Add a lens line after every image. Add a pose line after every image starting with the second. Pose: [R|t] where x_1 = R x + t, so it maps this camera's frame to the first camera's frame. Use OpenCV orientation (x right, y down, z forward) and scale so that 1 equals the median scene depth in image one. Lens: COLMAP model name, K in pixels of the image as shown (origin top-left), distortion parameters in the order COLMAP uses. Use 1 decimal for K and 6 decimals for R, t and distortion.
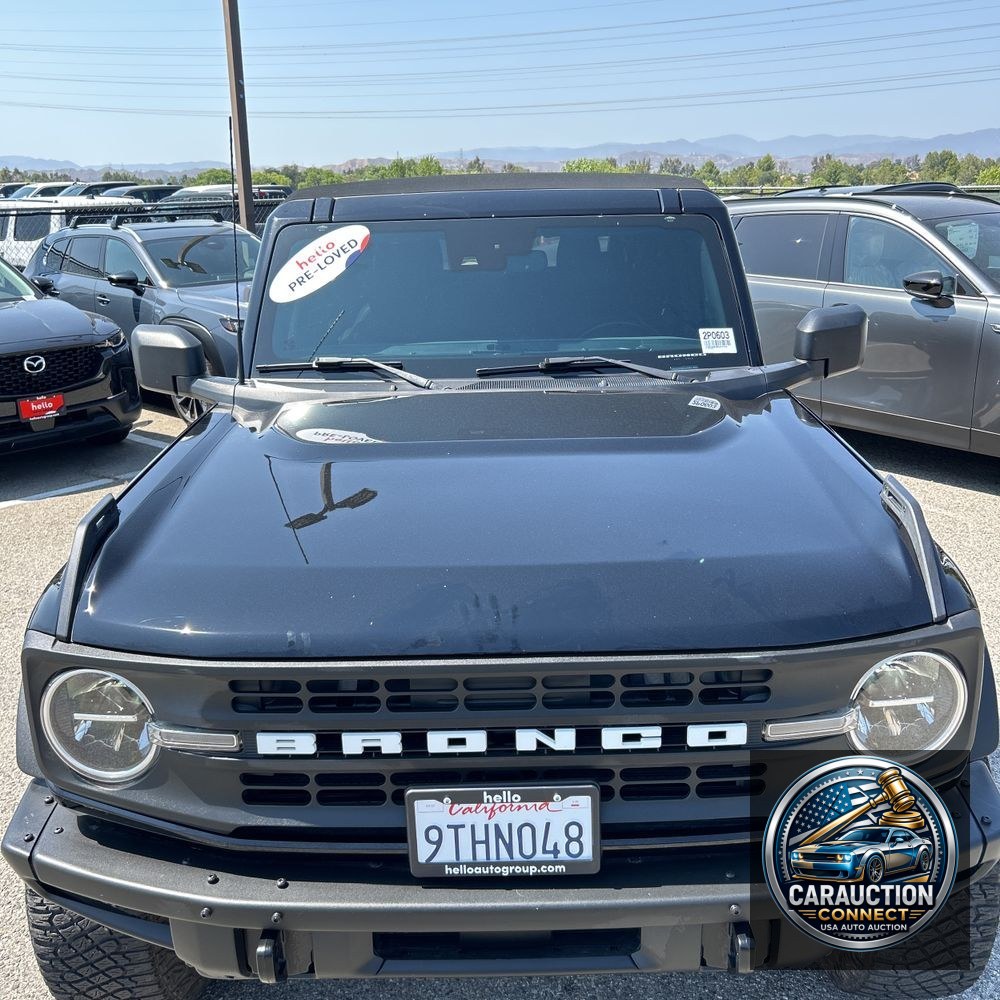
lens RADIAL K [[1014.2, 0, 502.1], [0, 1014.2, 488.6], [0, 0, 1]] dist [0.068404, -0.117689]
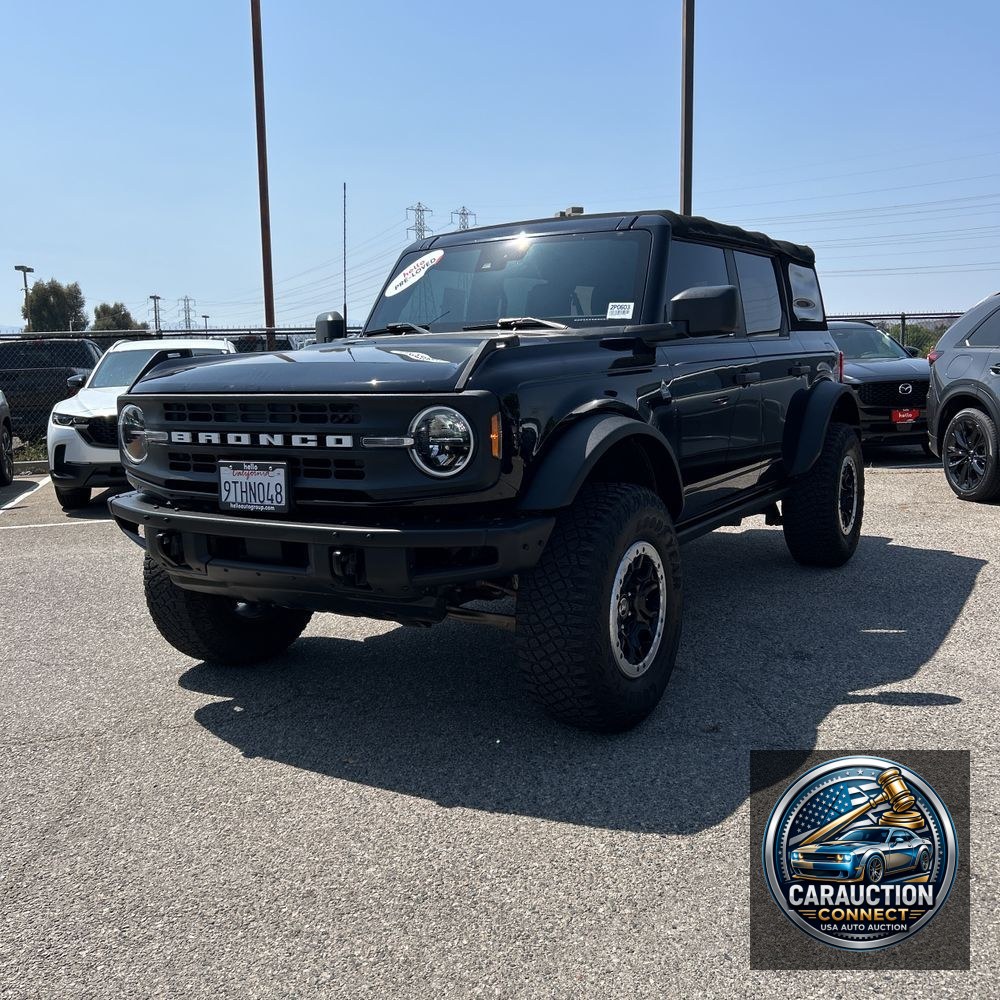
lens RADIAL K [[1006.3, 0, 500.0], [0, 1006.3, 500.0], [0, 0, 1]] dist [0.144493, -0.329670]
pose [[0.851956, 0.073497, -0.518430, 1.430536], [-0.143806, 0.984870, -0.096698, 0.481260], [0.503479, 0.156936, 0.849635, -0.426829]]
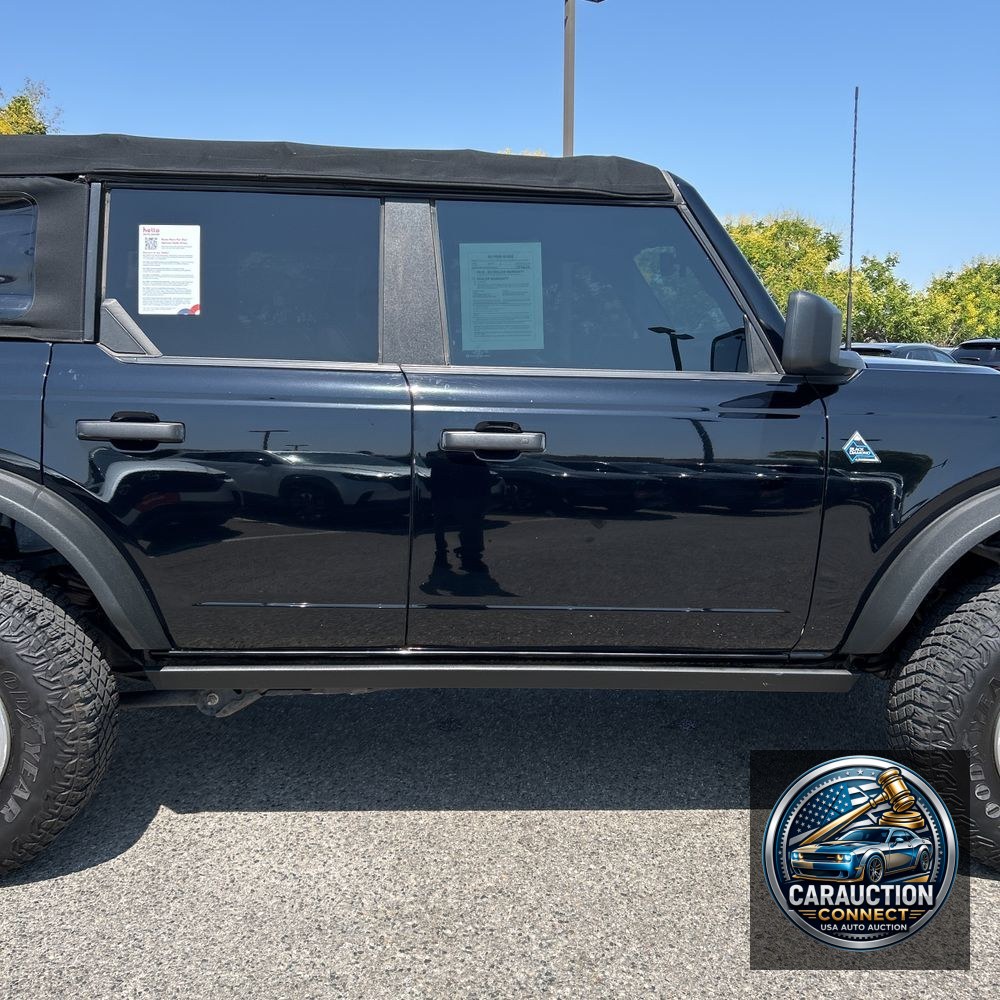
lens RADIAL K [[1006.3, 0, 500.0], [0, 1006.3, 500.0], [0, 0, 1]] dist [0.144493, -0.329670]
pose [[-0.051732, -0.118965, 0.991550, -2.074478], [0.271486, 0.953812, 0.128601, -0.309487], [-0.961051, 0.275845, -0.017046, 2.317705]]
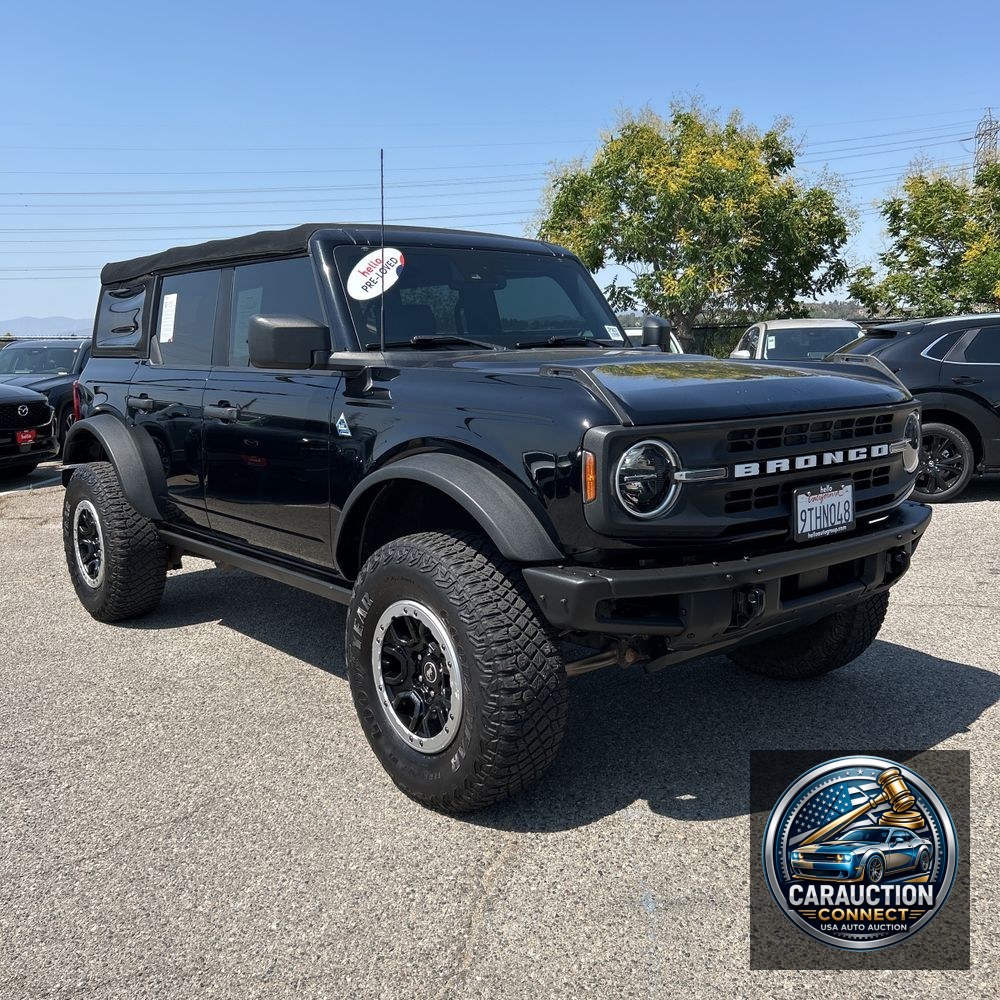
lens RADIAL K [[1014.2, 0, 502.1], [0, 1014.2, 488.6], [0, 0, 1]] dist [0.068404, -0.117689]
pose [[0.765115, -0.077036, 0.639269, -1.633549], [0.184441, 0.977436, -0.102963, 0.379325], [-0.616912, 0.196686, 0.762059, -0.063127]]
